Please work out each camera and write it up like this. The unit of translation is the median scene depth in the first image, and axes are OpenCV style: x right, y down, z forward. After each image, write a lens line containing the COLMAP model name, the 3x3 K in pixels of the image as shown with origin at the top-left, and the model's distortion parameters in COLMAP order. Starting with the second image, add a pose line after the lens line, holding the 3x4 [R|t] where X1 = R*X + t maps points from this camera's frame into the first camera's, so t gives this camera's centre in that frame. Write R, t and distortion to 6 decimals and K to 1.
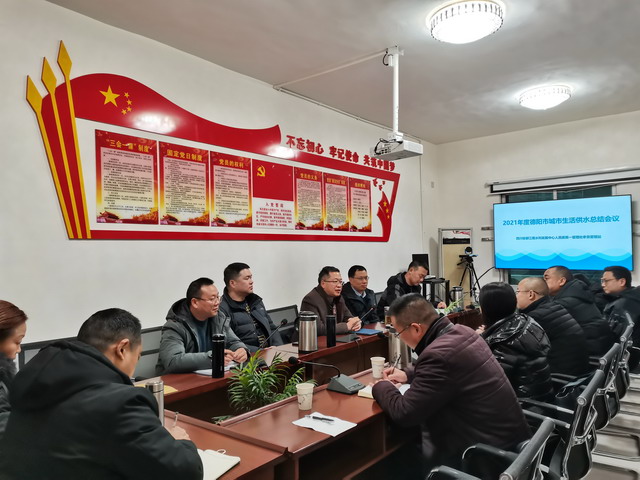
lens RADIAL K [[480.6, 0, 320.0], [0, 480.6, 240.0], [0, 0, 1]] dist [0.065575, -0.048362]
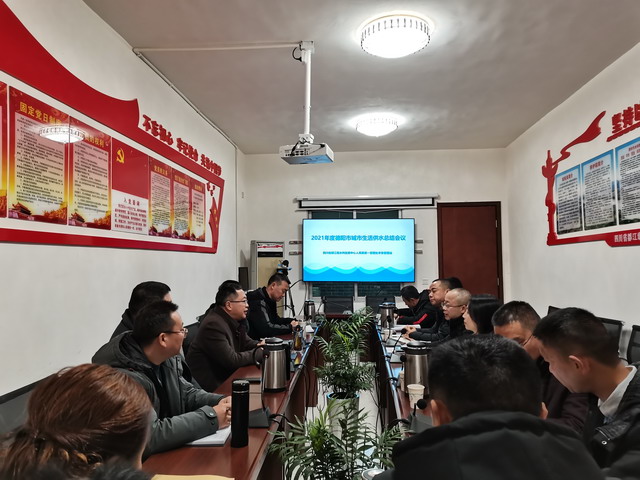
lens RADIAL K [[480.6, 0, 320.0], [0, 480.6, 240.0], [0, 0, 1]] dist [0.065575, -0.048362]
pose [[0.822857, 0.037622, 0.567002, -0.276057], [-0.021401, 0.999150, -0.035237, 0.007986], [-0.567846, 0.016861, 0.822962, 0.193373]]
